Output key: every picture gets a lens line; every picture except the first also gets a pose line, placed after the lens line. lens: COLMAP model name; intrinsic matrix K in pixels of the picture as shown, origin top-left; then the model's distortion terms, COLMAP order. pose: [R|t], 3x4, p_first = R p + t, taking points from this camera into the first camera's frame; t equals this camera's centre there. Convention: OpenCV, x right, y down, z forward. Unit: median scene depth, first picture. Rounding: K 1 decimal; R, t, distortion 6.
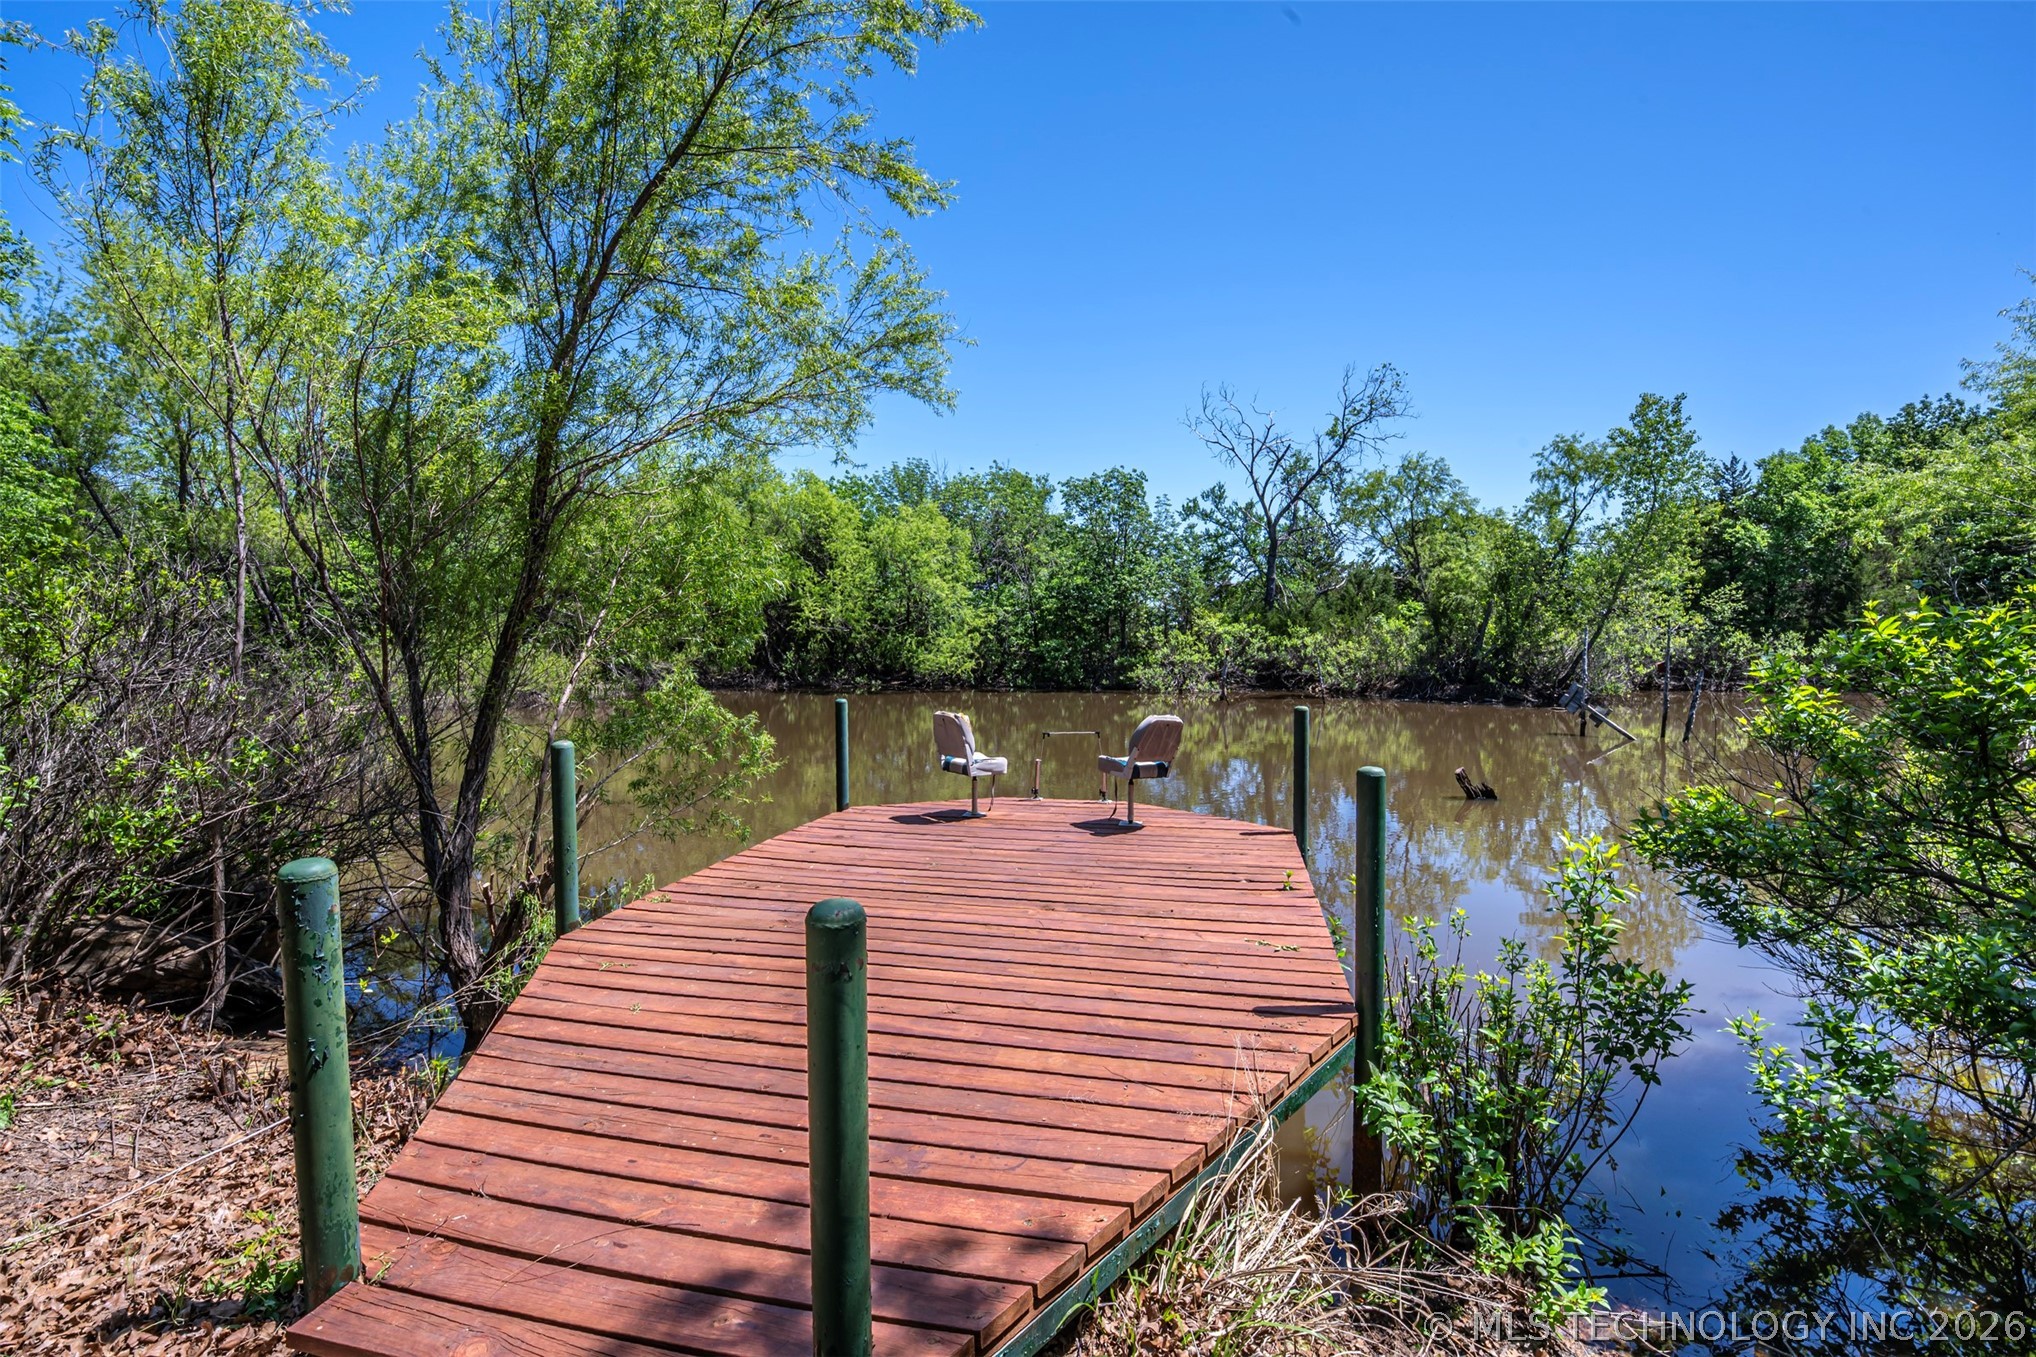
lens RADIAL K [[849.4, 0, 1021.9], [0, 849.4, 676.3], [0, 0, 1]] dist [0.000977, -0.010294]
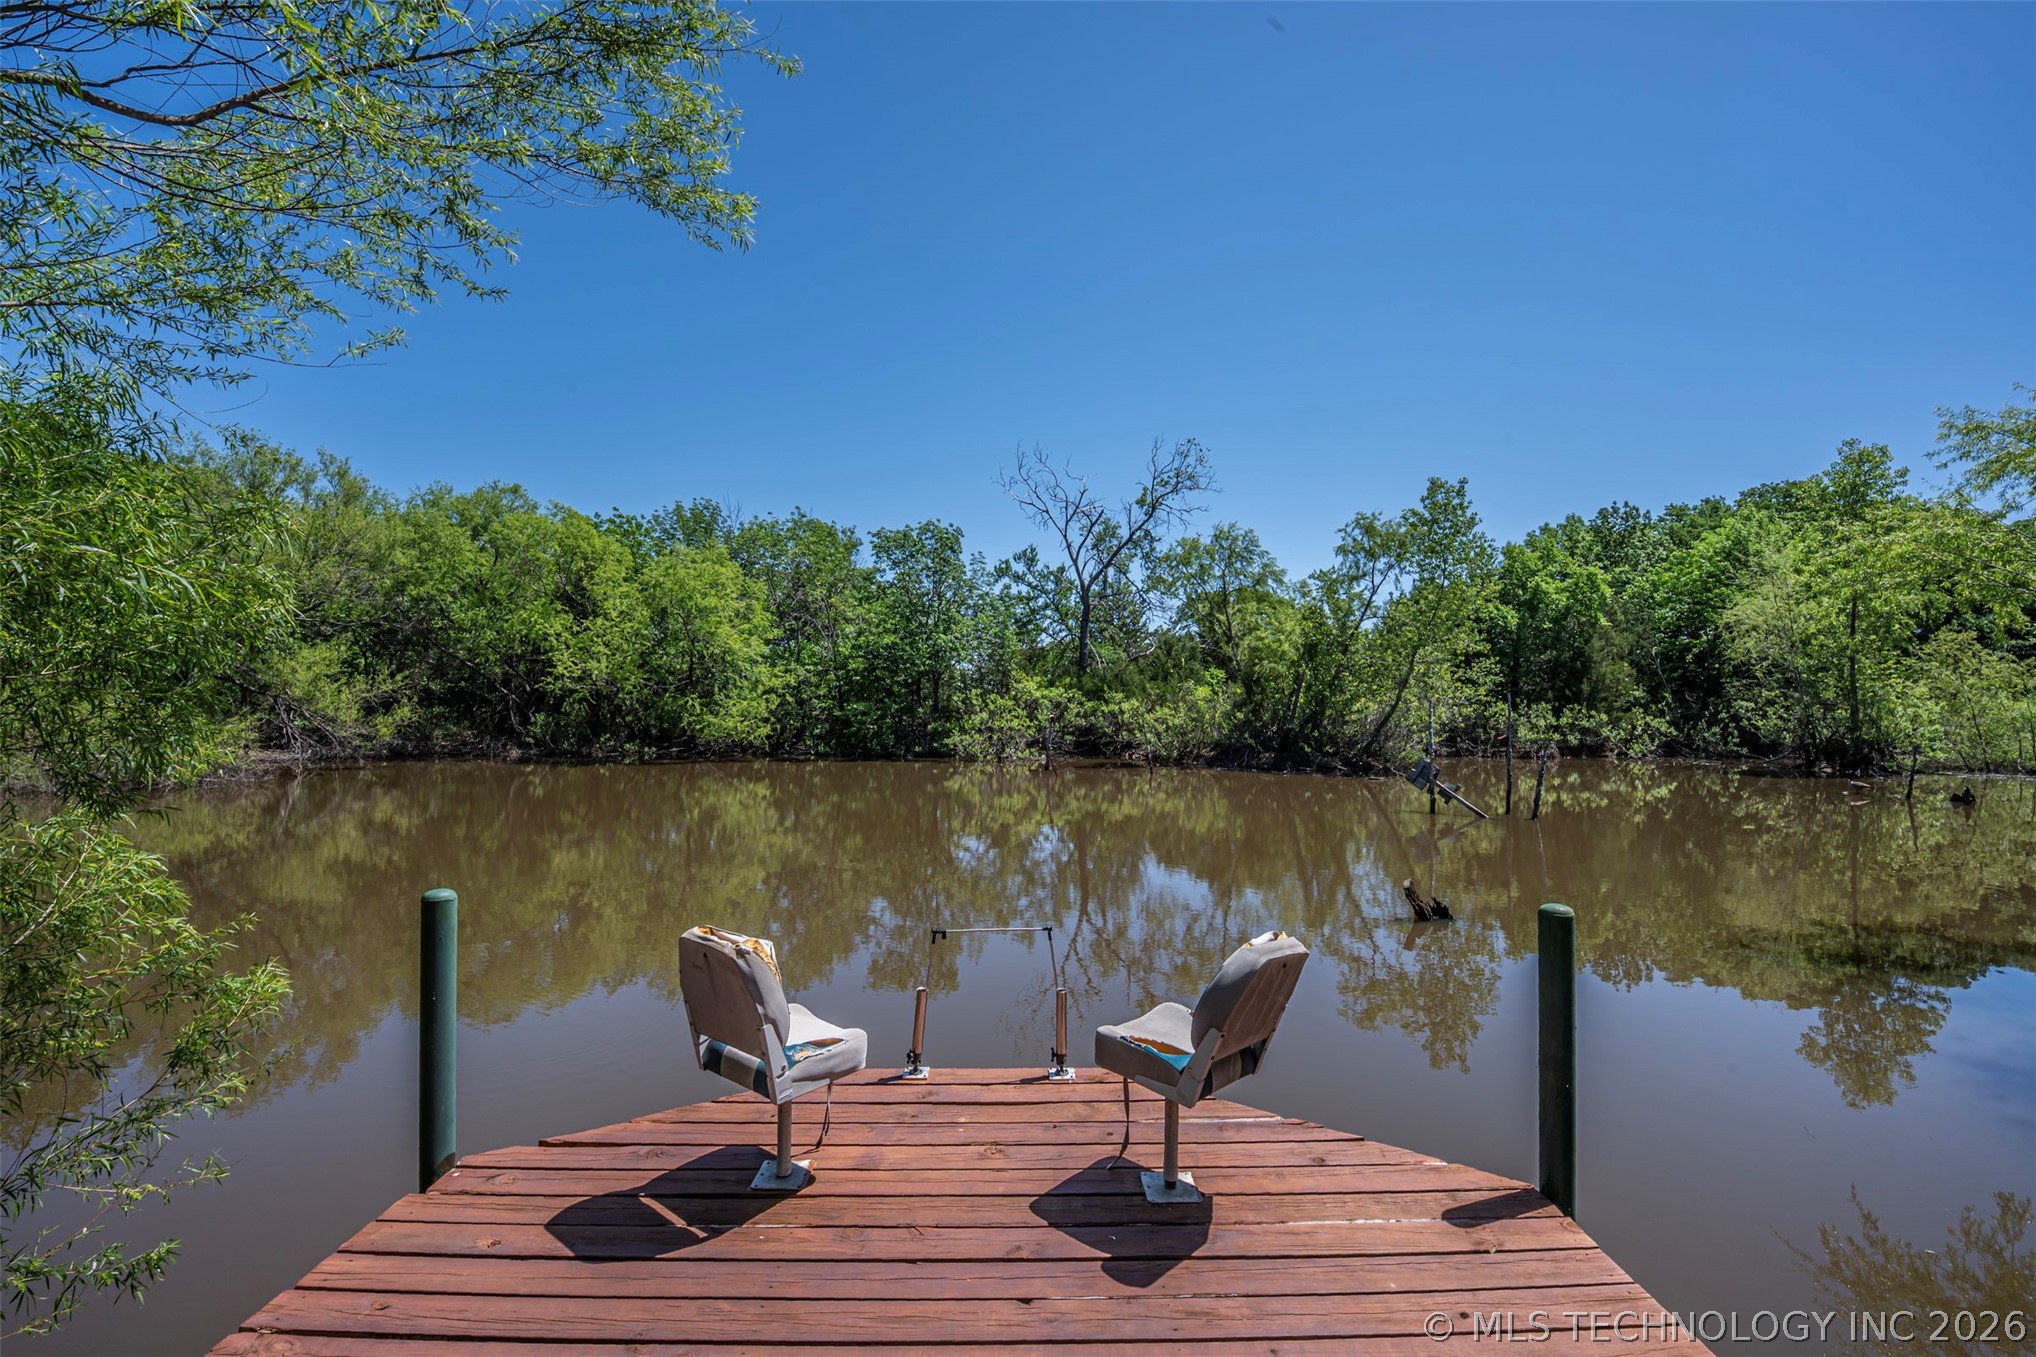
lens RADIAL K [[820.2, 0, 1020.4], [0, 820.2, 687.1], [0, 0, 1]] dist [0.023641, -0.000009]
pose [[0.970830, 0.014798, 0.239311, -0.007757], [-0.000792, 0.998286, -0.058515, -0.008550], [-0.239767, 0.056619, 0.969178, 0.103315]]
